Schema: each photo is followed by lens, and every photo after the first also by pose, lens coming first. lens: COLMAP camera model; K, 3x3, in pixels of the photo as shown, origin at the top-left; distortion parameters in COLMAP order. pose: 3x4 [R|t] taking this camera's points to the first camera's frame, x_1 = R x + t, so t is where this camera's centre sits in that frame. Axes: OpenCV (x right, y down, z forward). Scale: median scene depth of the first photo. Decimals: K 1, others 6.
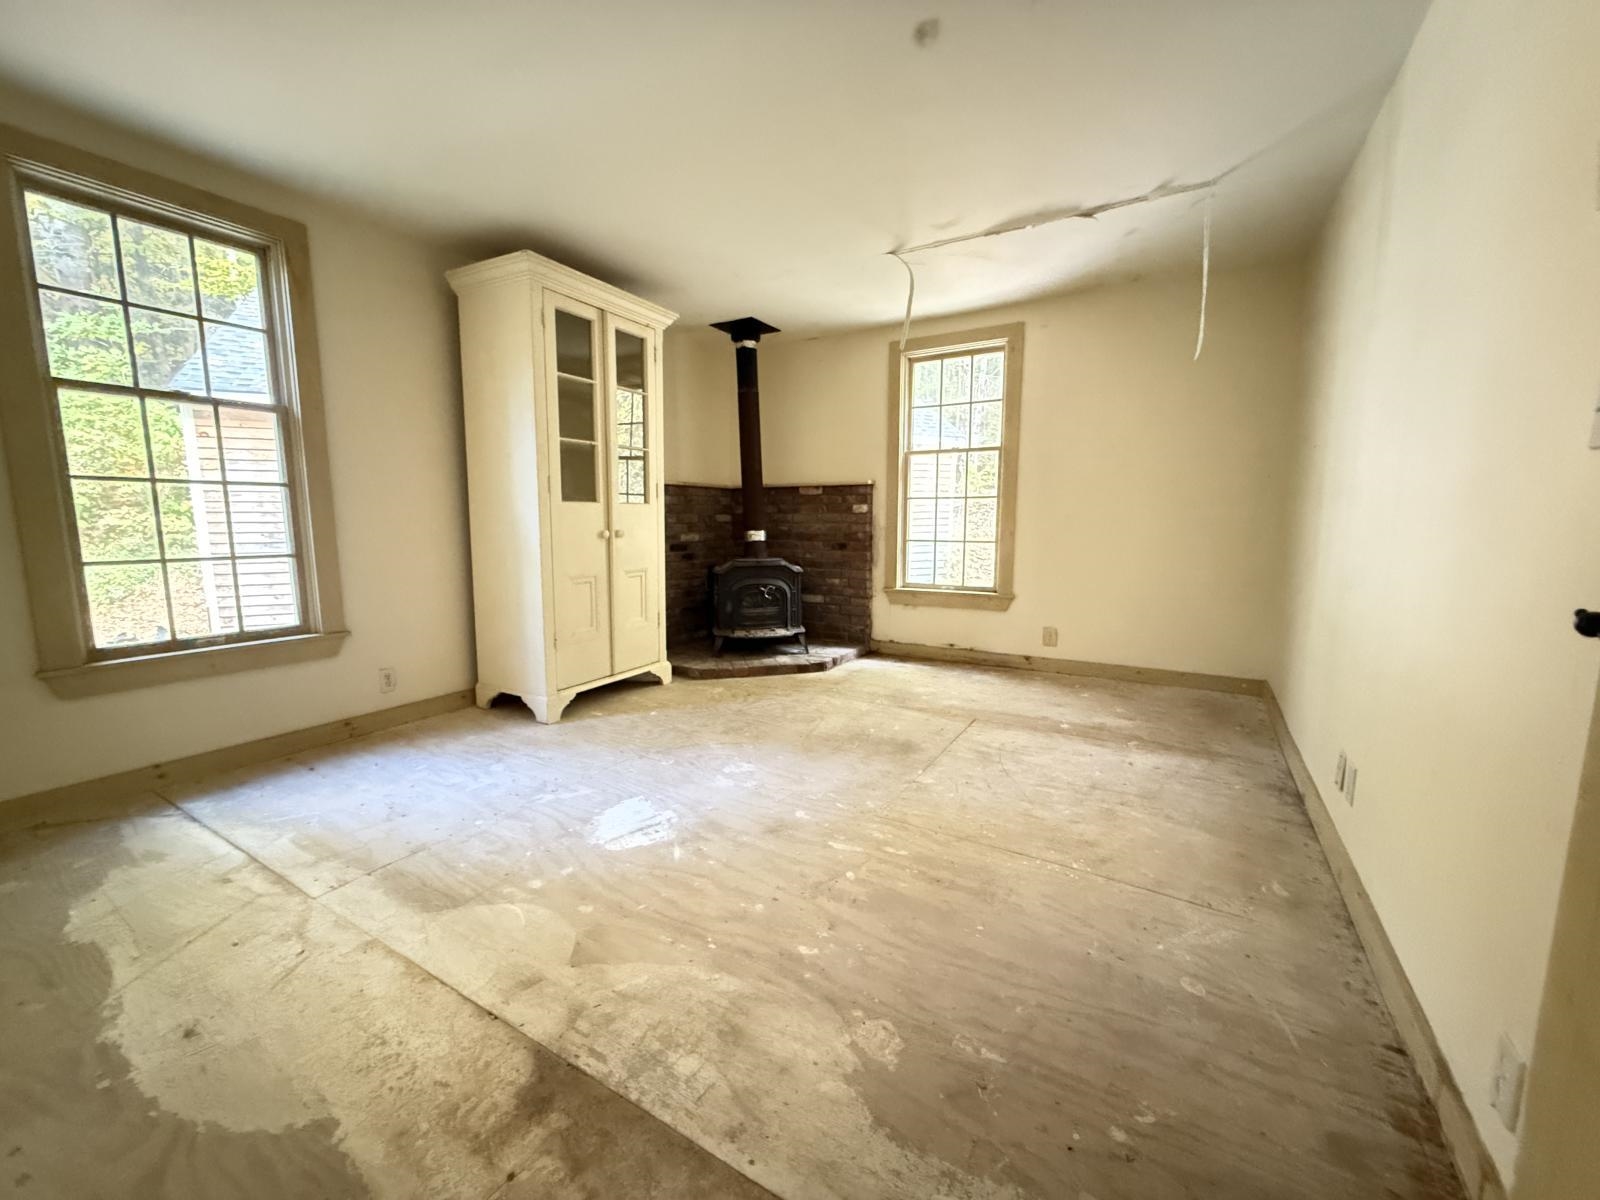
lens RADIAL K [[640.6, 0, 795.6], [0, 640.6, 597.3], [0, 0, 1]] dist [0.000693, 0.000441]
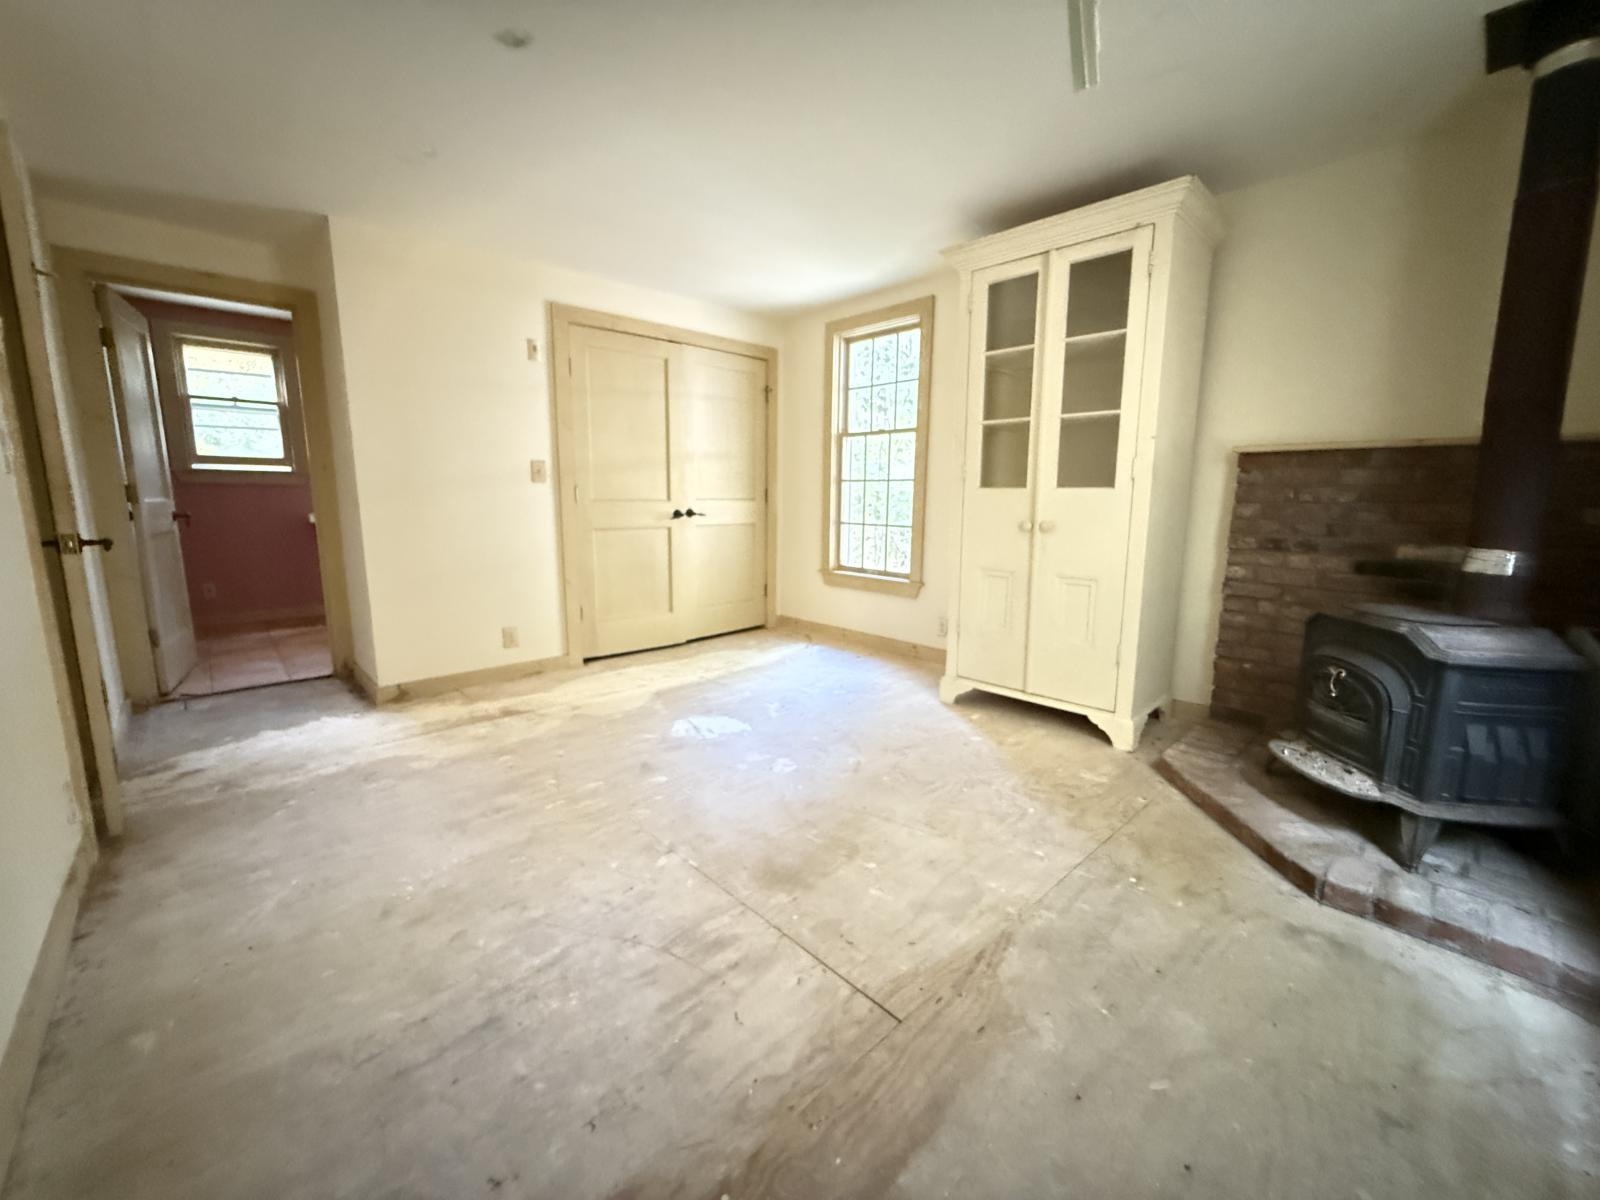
lens RADIAL K [[640.6, 0, 799.5], [0, 640.6, 598.5], [0, 0, 1]] dist [0.000693, 0.000441]
pose [[-0.277595, 0.154428, -0.948205, 0.719627], [-0.125597, 0.972691, 0.195185, -0.157256], [0.952453, 0.173274, -0.250619, 1.117373]]
